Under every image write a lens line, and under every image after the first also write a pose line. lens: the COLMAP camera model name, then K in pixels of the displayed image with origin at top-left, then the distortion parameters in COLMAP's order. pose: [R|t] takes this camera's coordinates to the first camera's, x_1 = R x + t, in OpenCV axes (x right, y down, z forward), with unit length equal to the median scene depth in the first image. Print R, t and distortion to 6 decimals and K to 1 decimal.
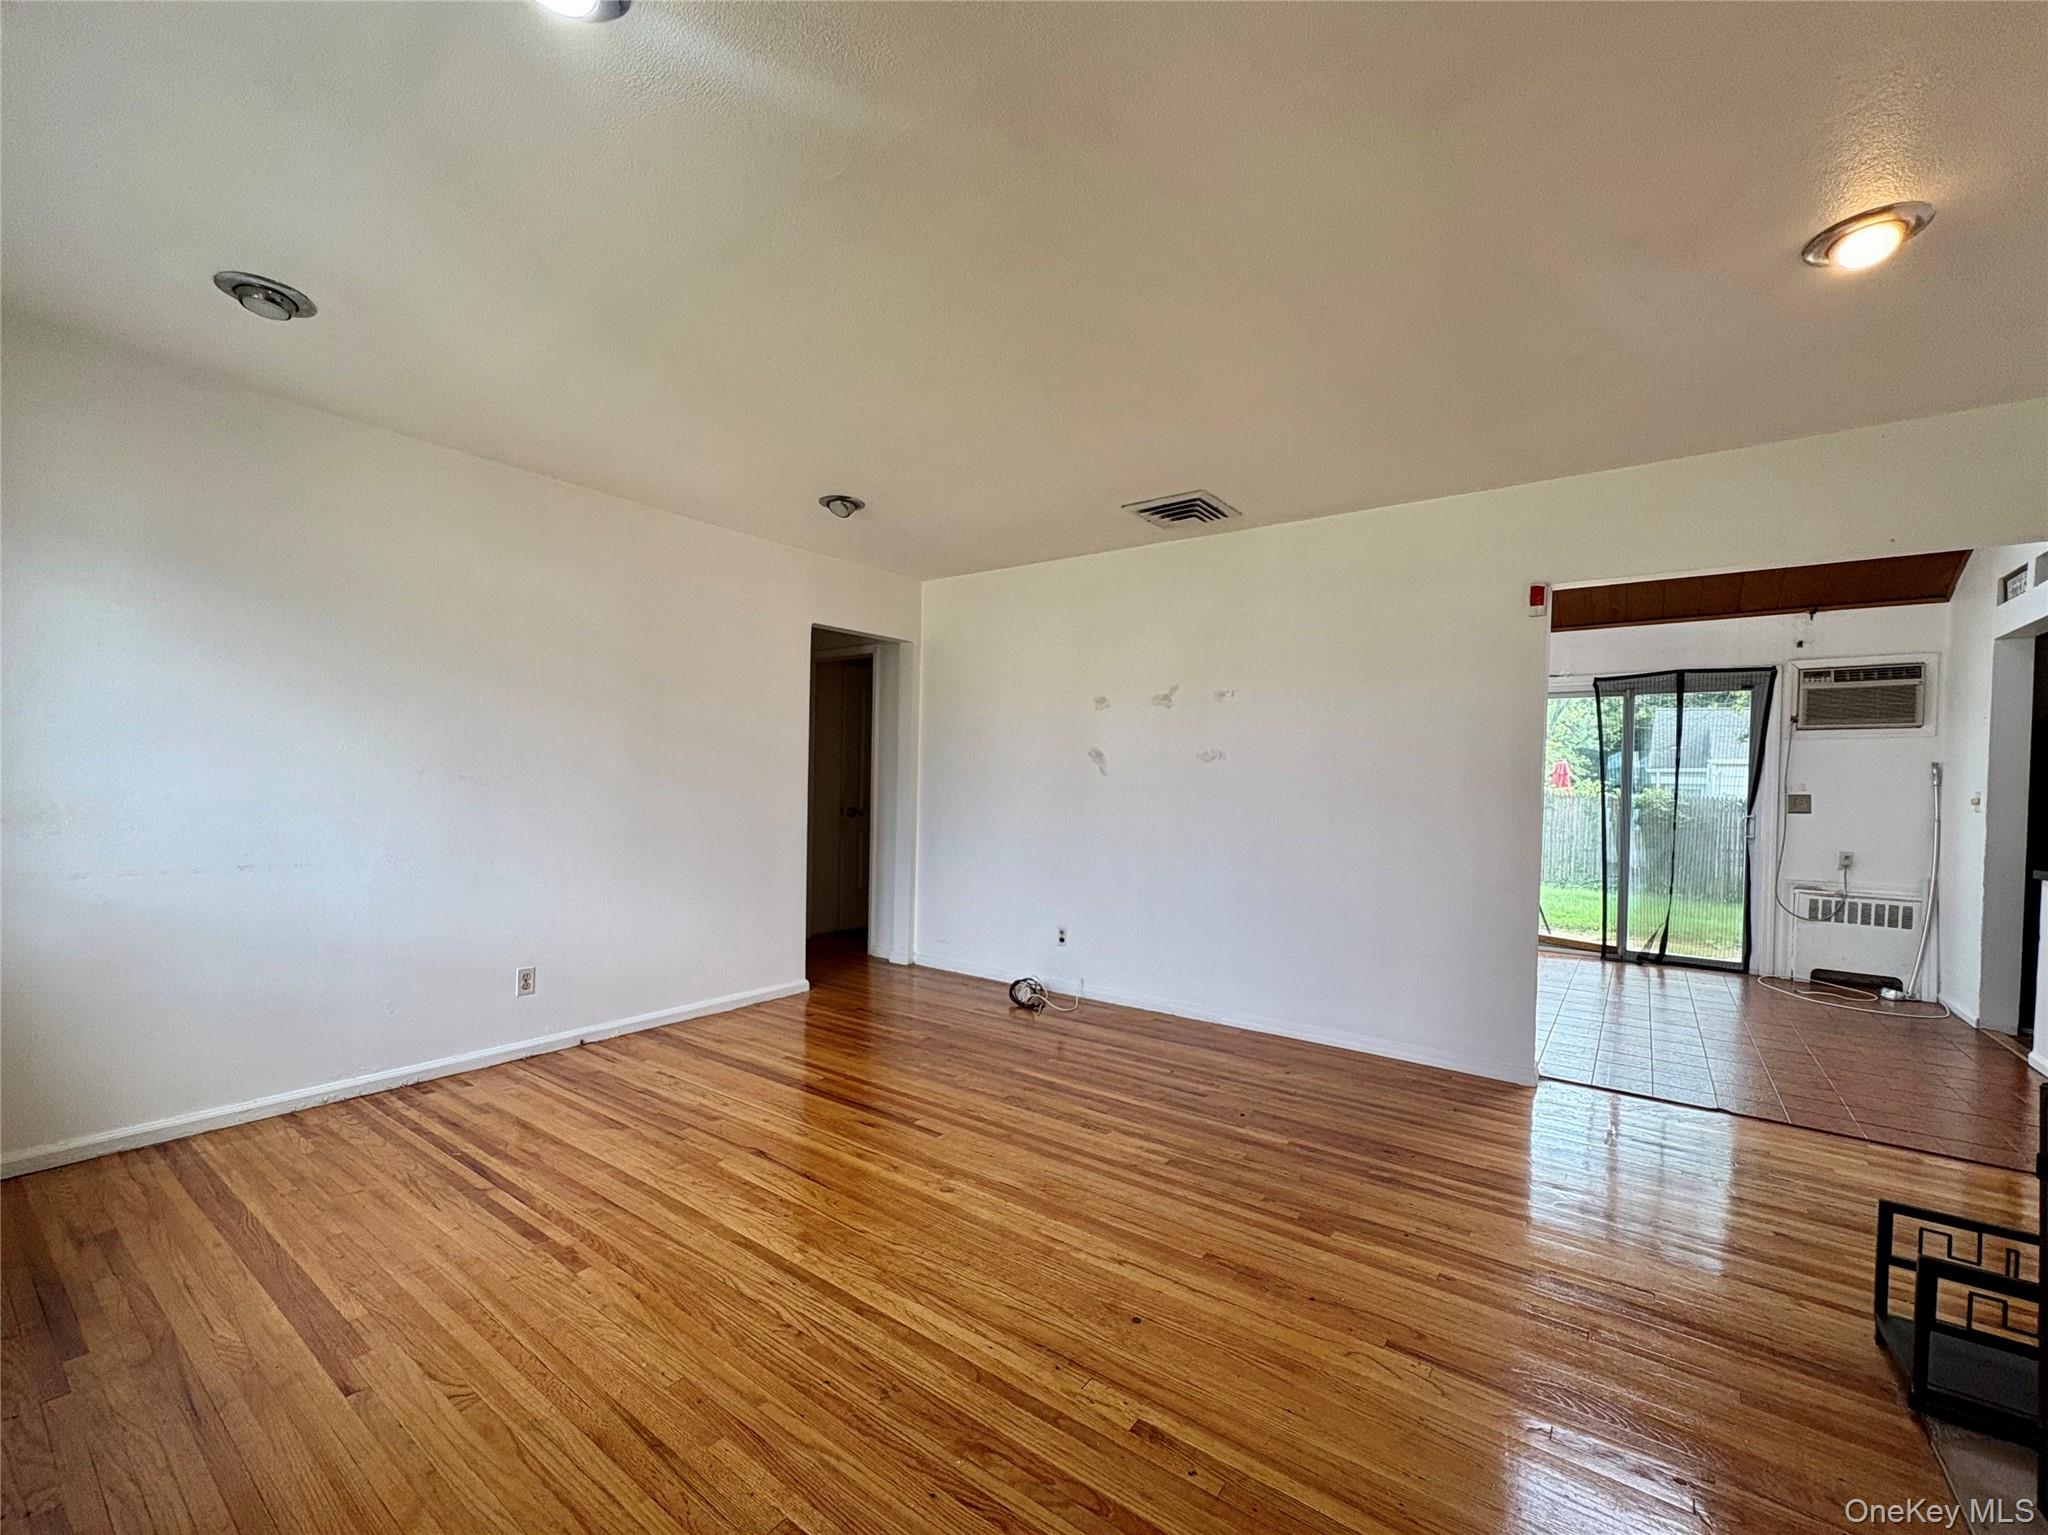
lens RADIAL K [[844.5, 0, 1026.3], [0, 844.5, 797.7], [0, 0, 1]] dist [-0.001229, -0.000387]
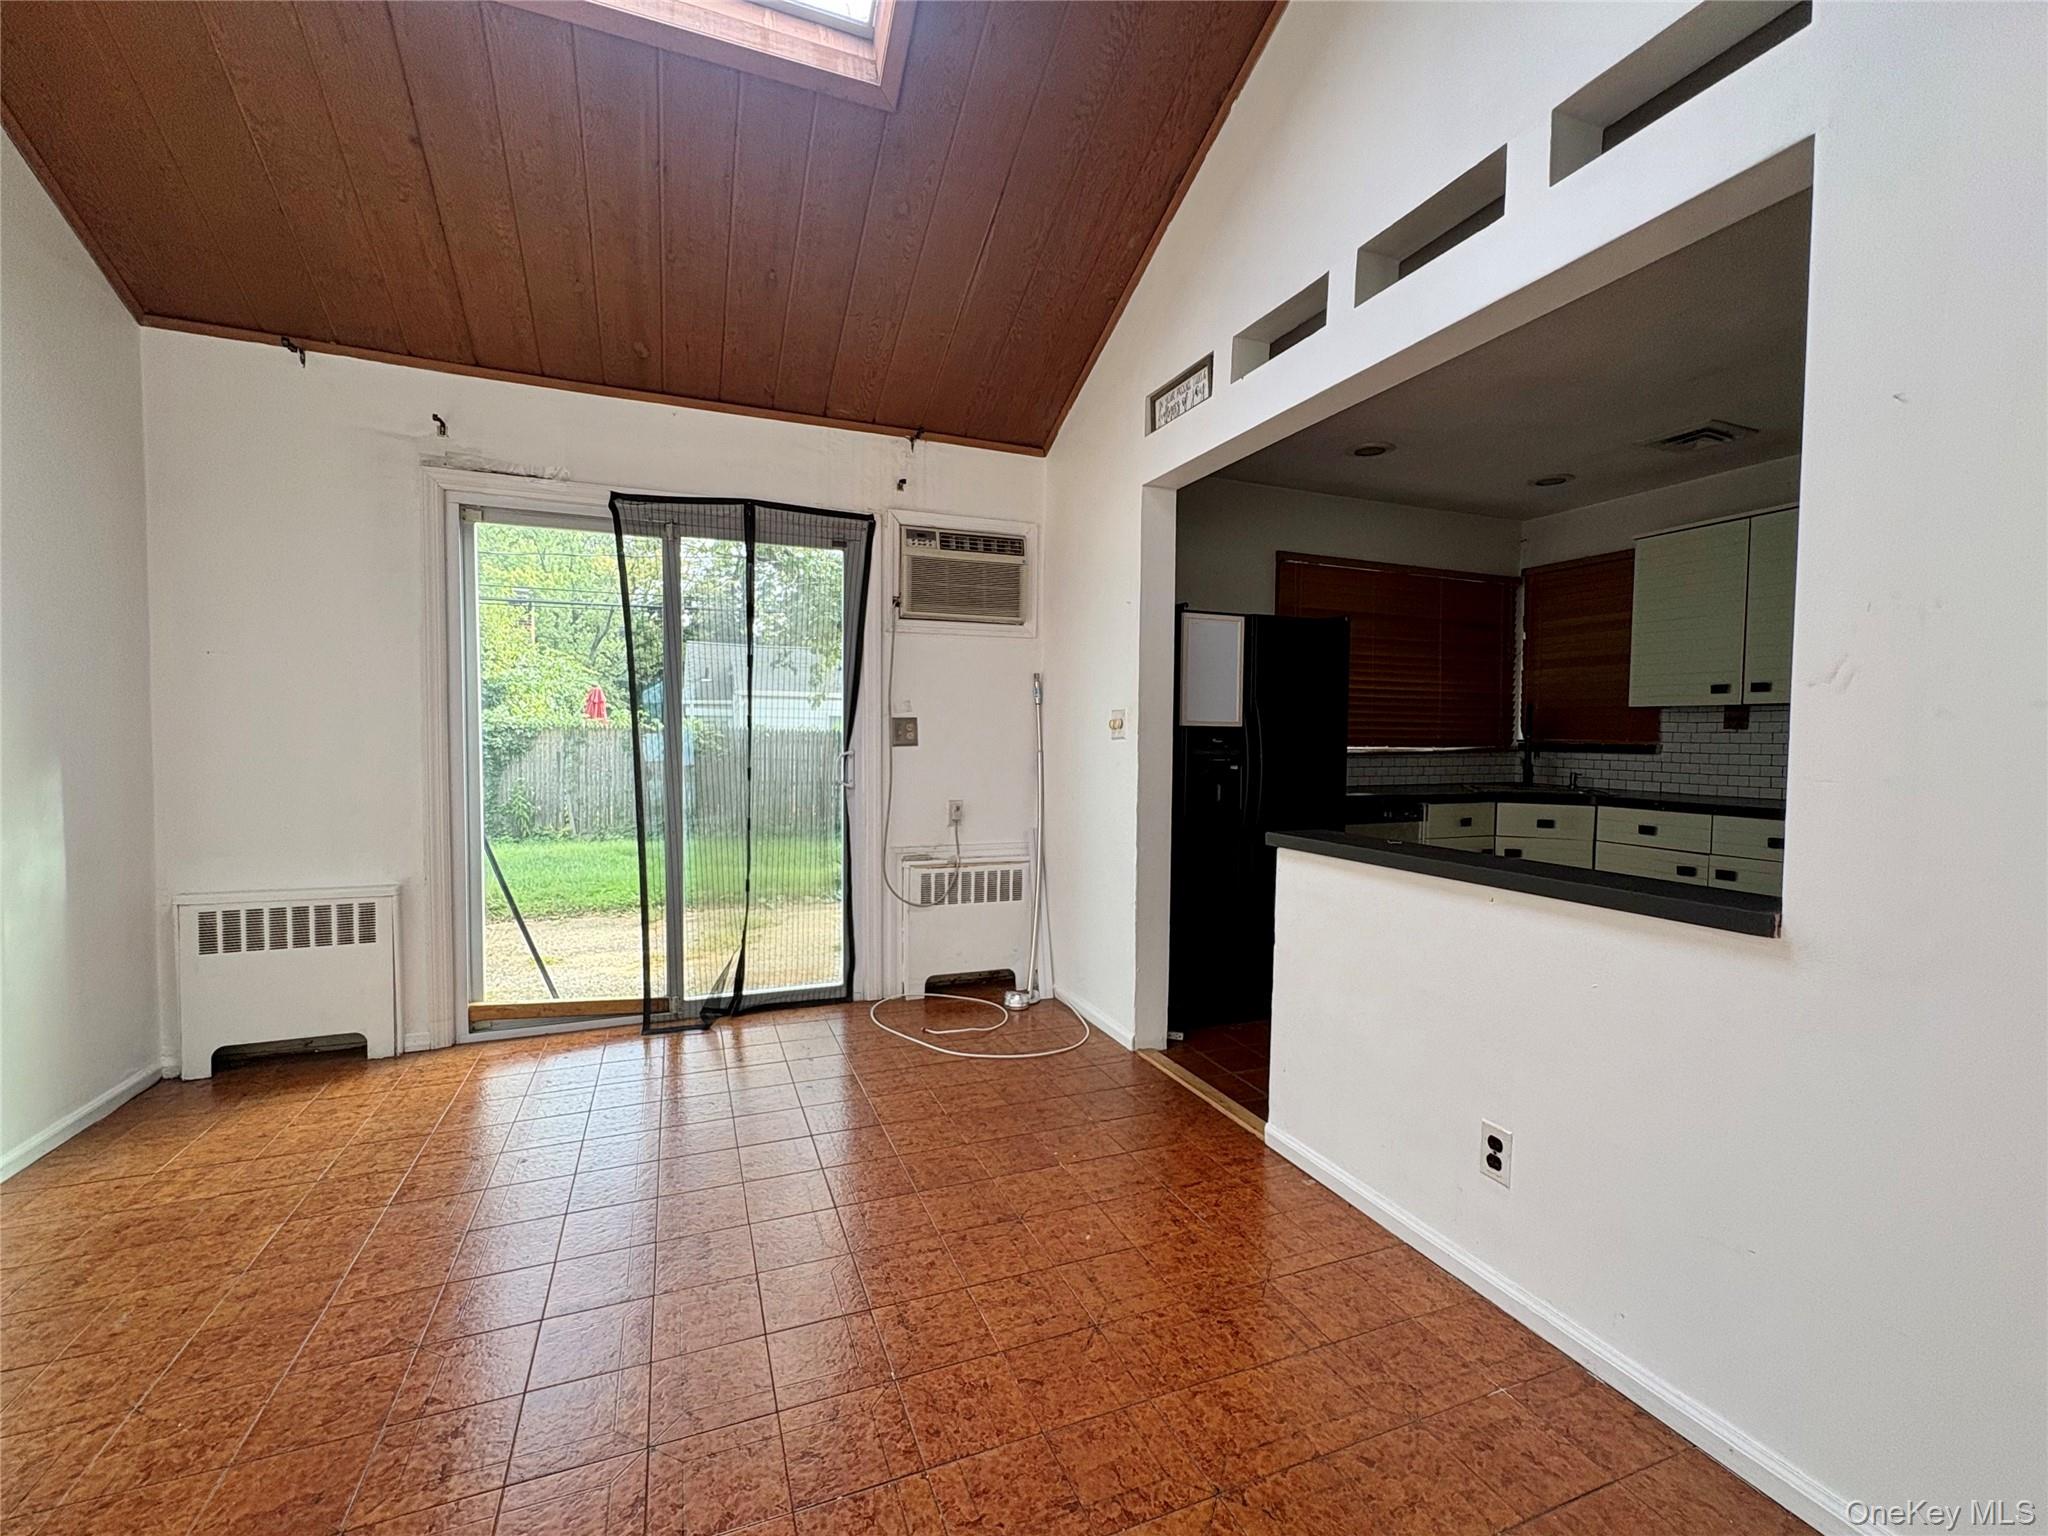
lens RADIAL K [[873.9, 0, 1024.0], [0, 873.9, 768.0], [0, 0, 1]] dist [-0.001832, -0.000143]
pose [[0.532044, -0.050072, 0.845235, 0.390909], [0.015582, 0.998660, 0.049353, 0.003443], [-0.846573, -0.013087, 0.532111, 0.561646]]
